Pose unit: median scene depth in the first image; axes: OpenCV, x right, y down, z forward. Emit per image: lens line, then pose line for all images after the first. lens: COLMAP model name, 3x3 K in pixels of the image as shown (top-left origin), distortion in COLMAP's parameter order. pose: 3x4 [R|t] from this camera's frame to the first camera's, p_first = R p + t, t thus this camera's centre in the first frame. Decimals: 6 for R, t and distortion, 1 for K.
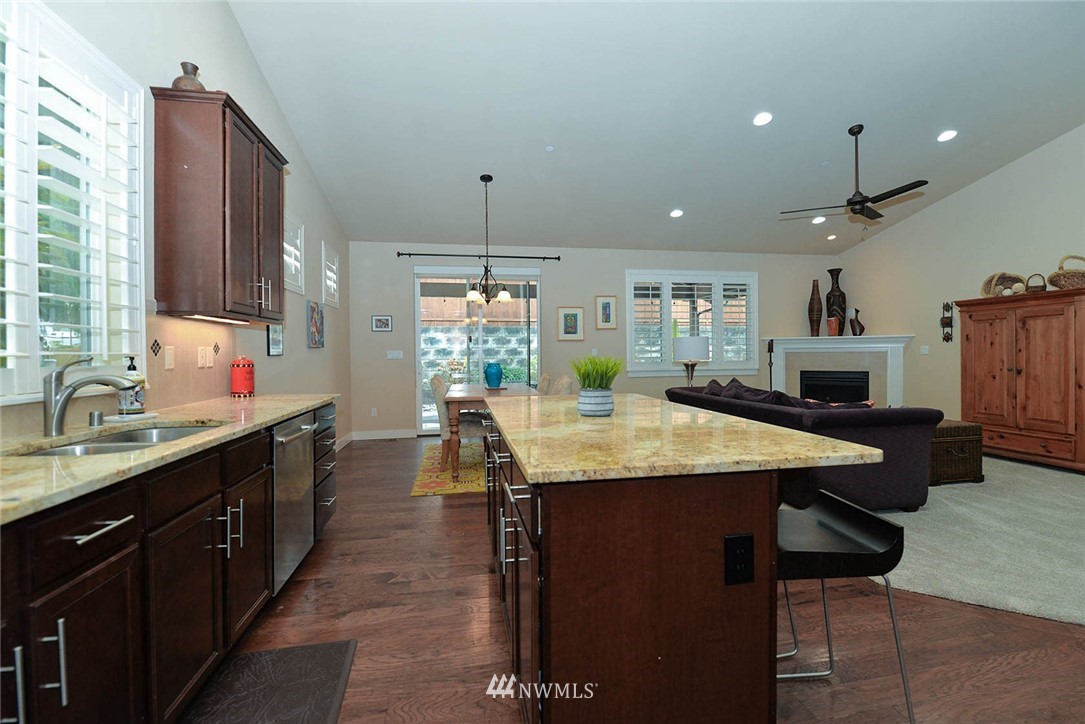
lens RADIAL K [[501.8, 0, 562.2], [0, 501.8, 324.1], [0, 0, 1]] dist [0.000245, -0.009255]
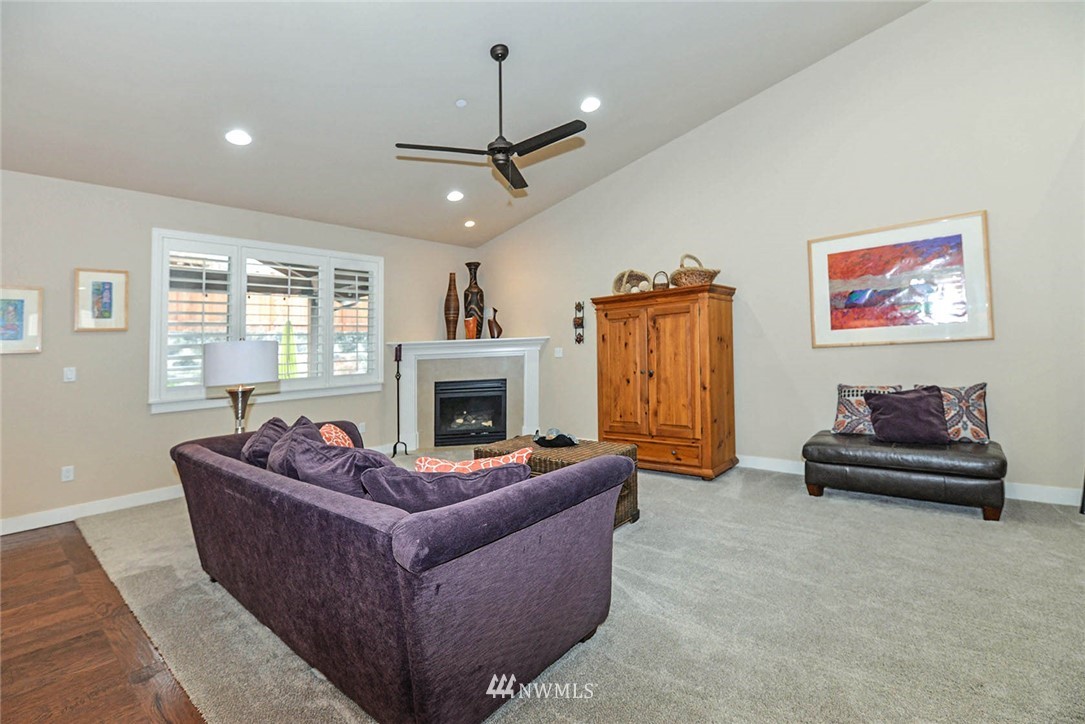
lens RADIAL K [[465.7, 0, 563.9], [0, 465.7, 320.5], [0, 0, 1]] dist [-0.032929, -0.000168]
pose [[0.772286, 0.013882, 0.635123, 0.212368], [-0.000036, 0.999762, -0.021808, 0.012584], [-0.635275, 0.016819, 0.772103, 0.382129]]
